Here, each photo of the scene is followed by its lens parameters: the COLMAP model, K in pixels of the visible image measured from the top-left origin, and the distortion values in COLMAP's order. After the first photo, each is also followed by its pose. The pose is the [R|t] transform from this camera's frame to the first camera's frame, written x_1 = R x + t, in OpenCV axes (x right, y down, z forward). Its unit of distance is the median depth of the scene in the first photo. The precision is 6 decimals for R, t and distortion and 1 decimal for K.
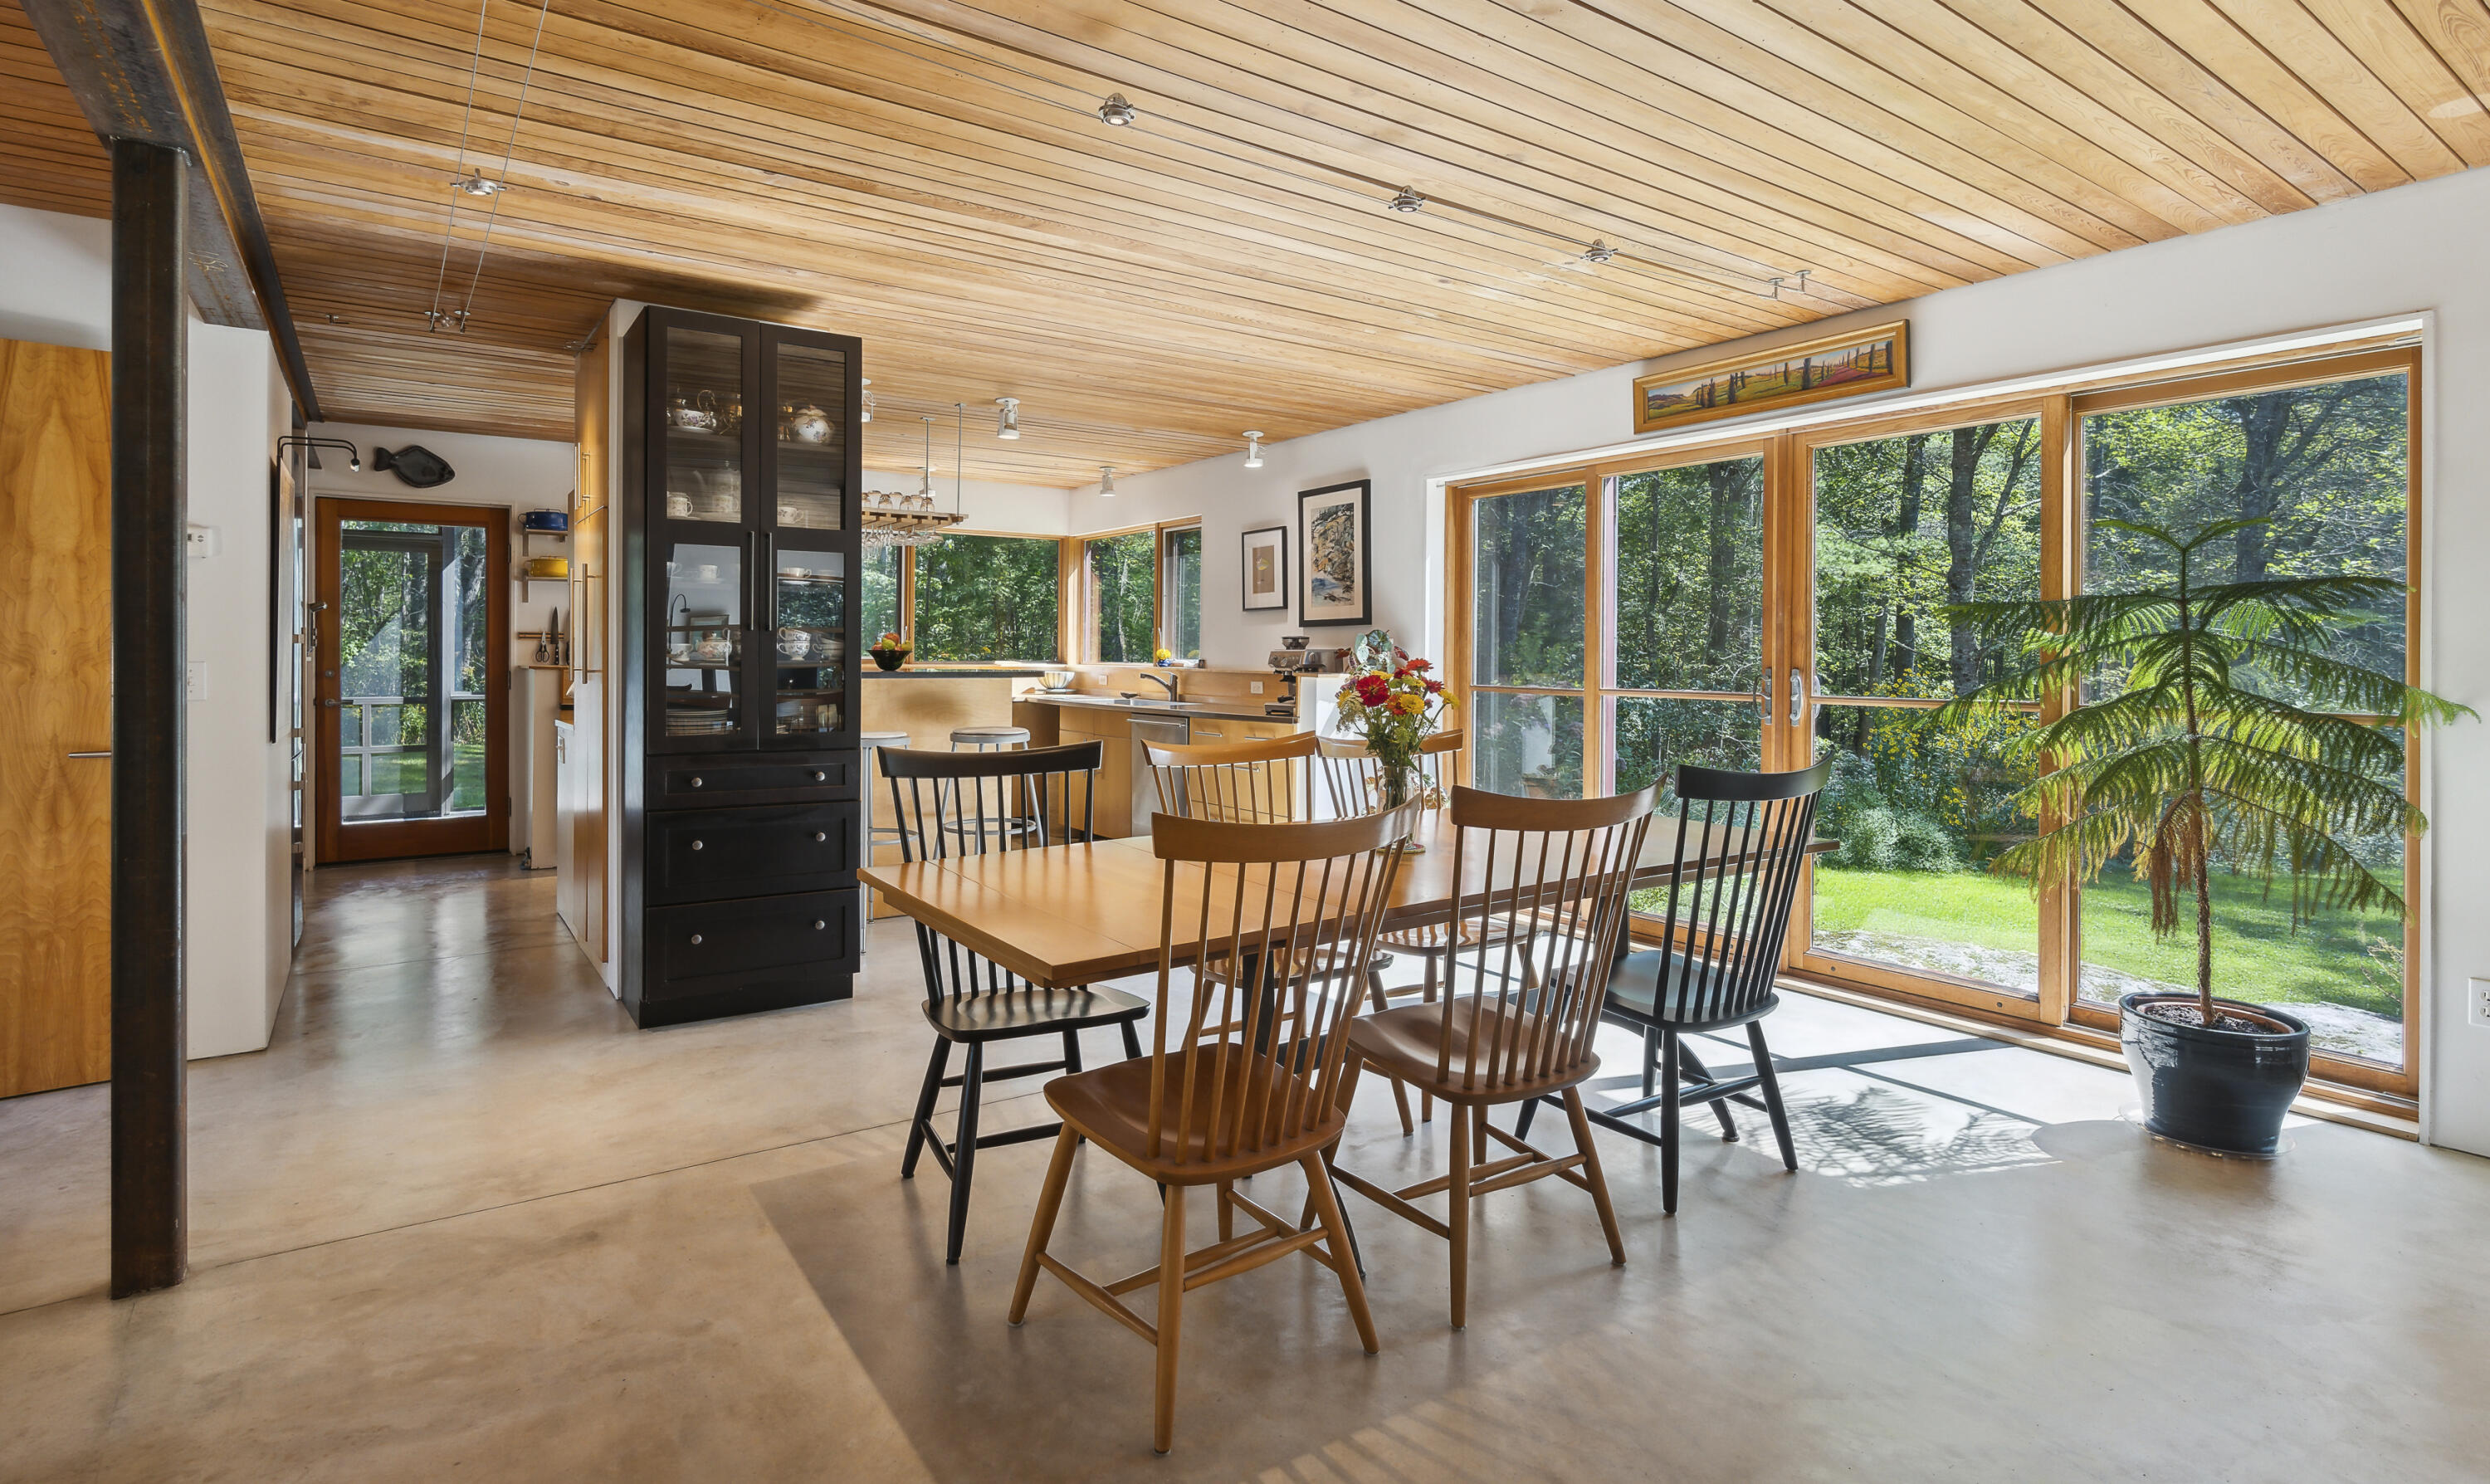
lens RADIAL K [[1203.9, 0, 1196.7], [0, 1203.9, 654.1], [0, 0, 1]] dist [0.023062, 0.000627]
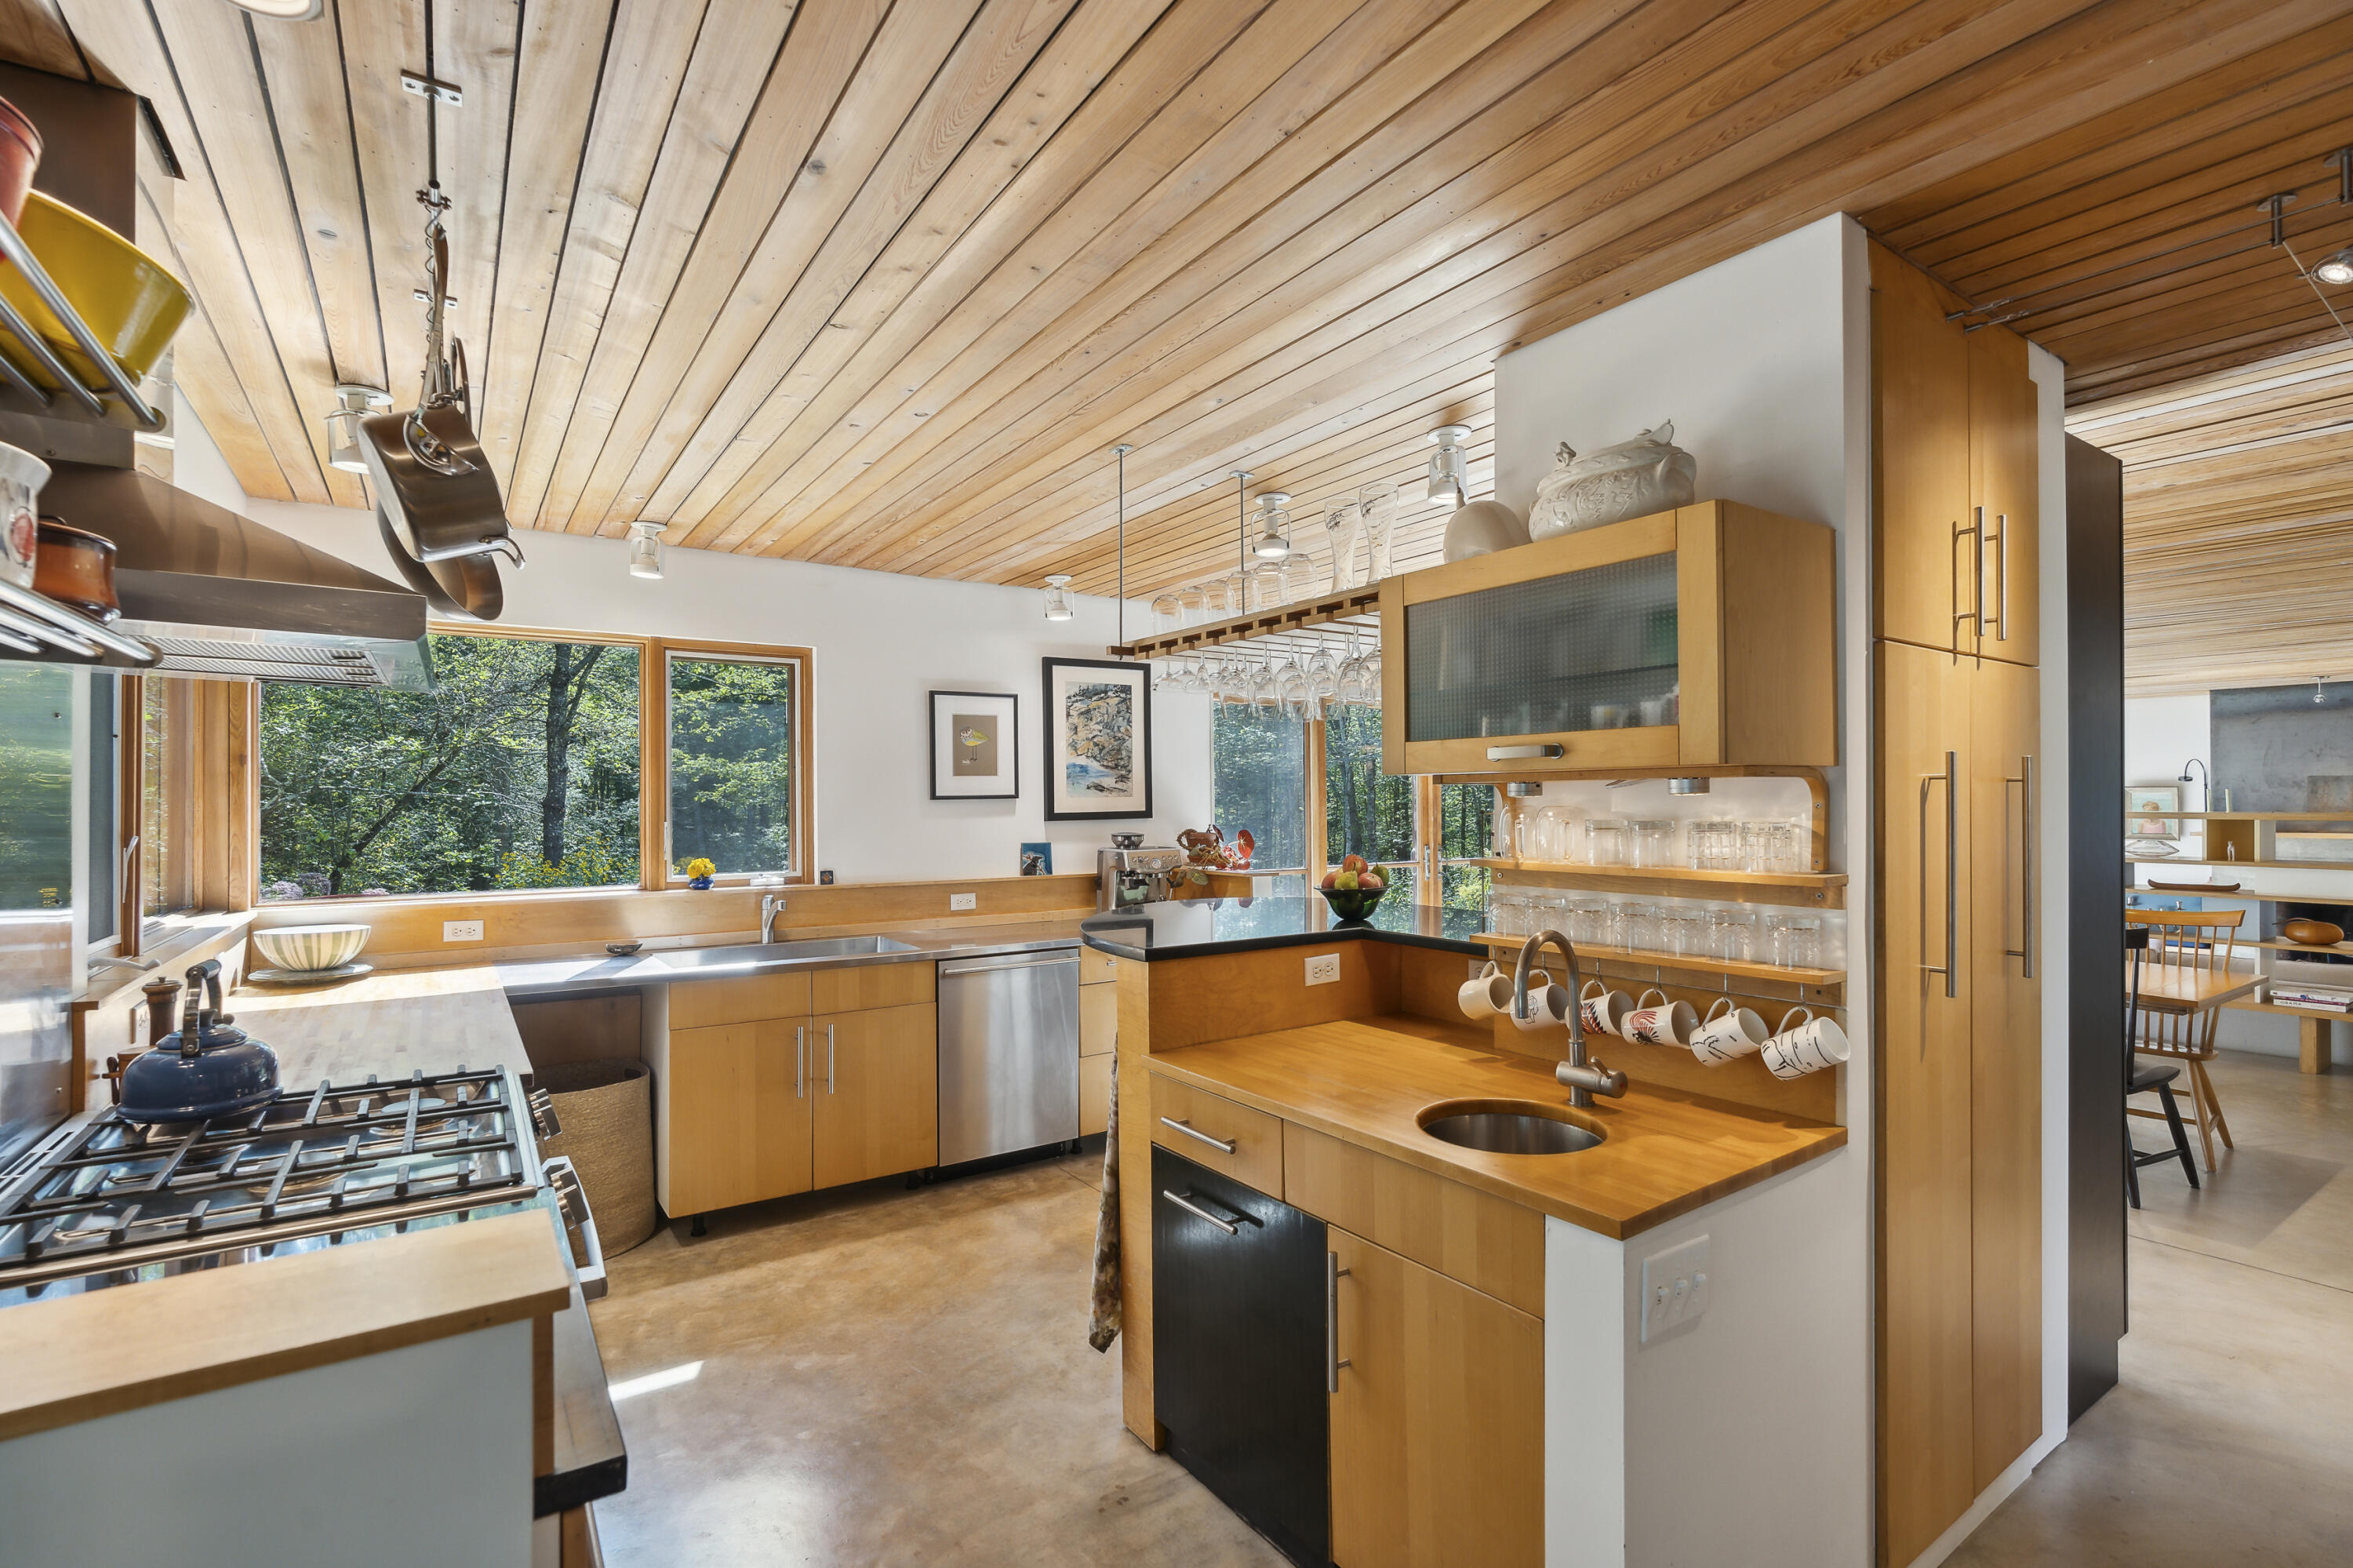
lens RADIAL K [[1065.0, 0, 1176.6], [0, 1065.0, 801.8], [0, 0, 1]] dist [-0.000501, 0.000120]
pose [[-0.003768, -0.007112, 0.999968, -0.632143], [0.006598, 0.999953, 0.007137, -0.039012], [-0.999971, 0.006625, -0.003721, 0.891738]]
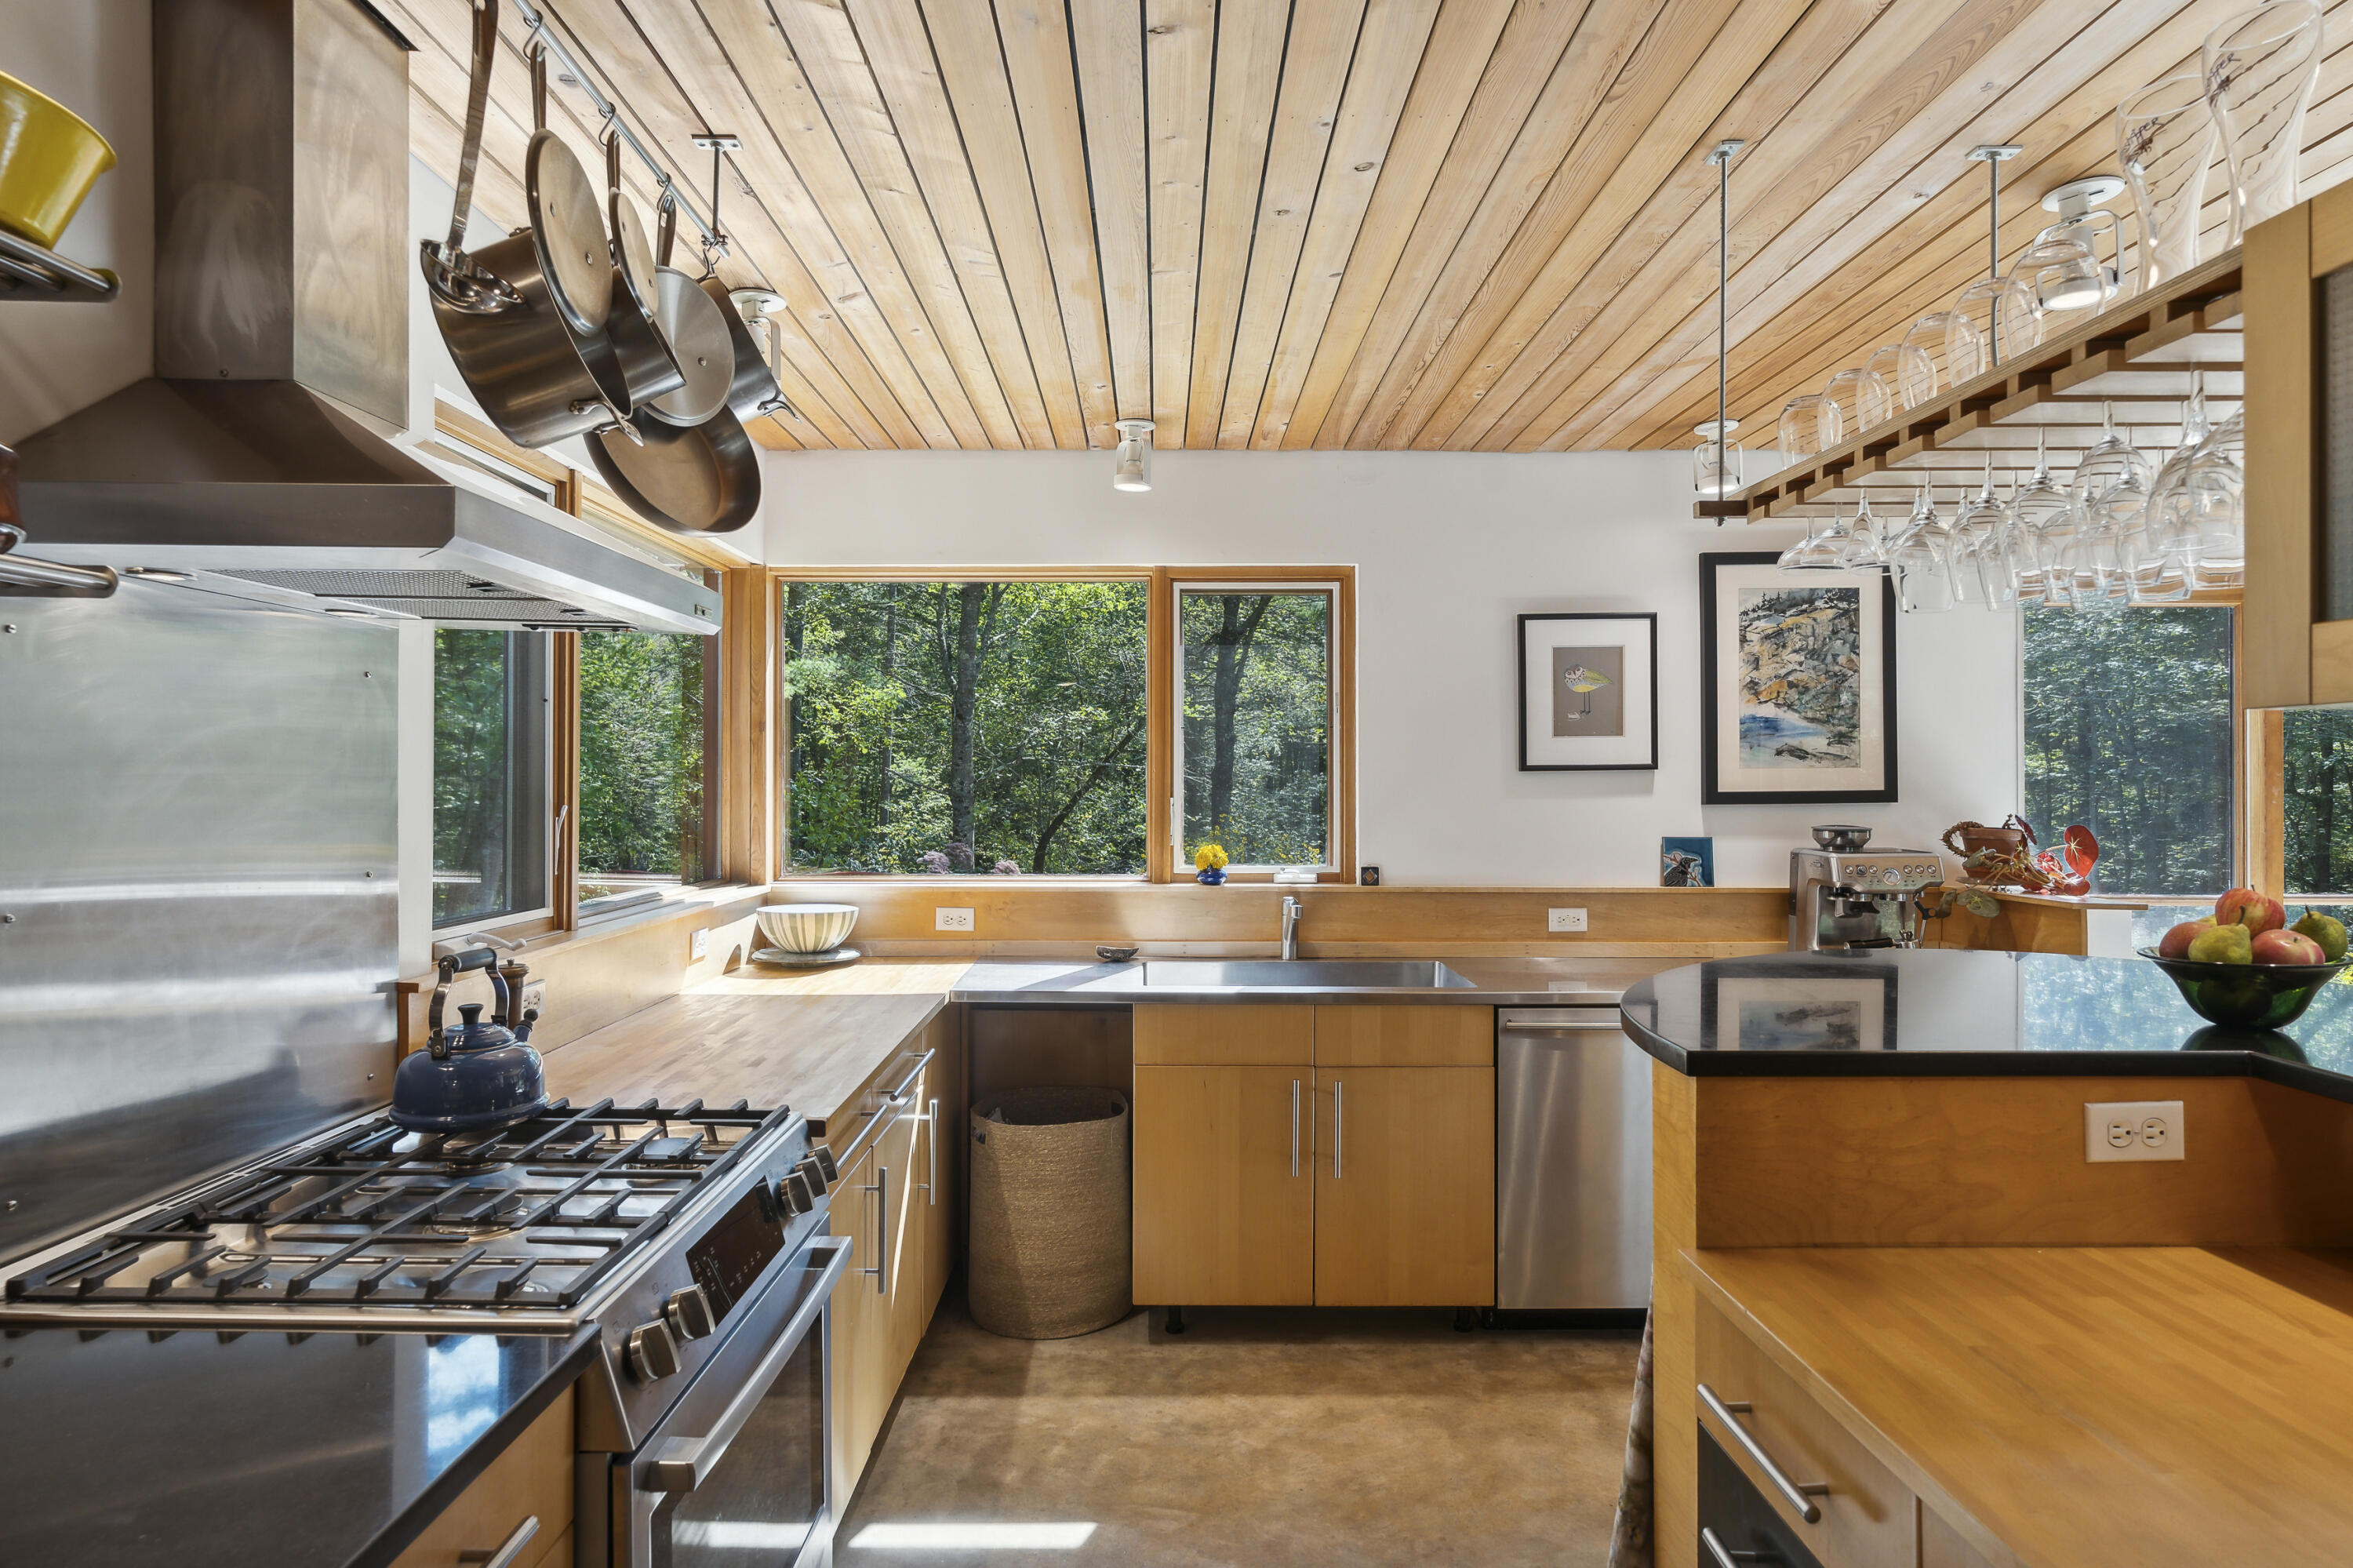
lens RADIAL K [[1311.9, 0, 1171.4], [0, 1311.9, 783.5], [0, 0, 1]] dist [-0.000456, 0.004998]
pose [[0.558972, -0.010876, 0.829115, -0.524106], [0.004905, 0.999940, 0.009810, -0.037482], [-0.829172, -0.001417, 0.558991, 0.848957]]
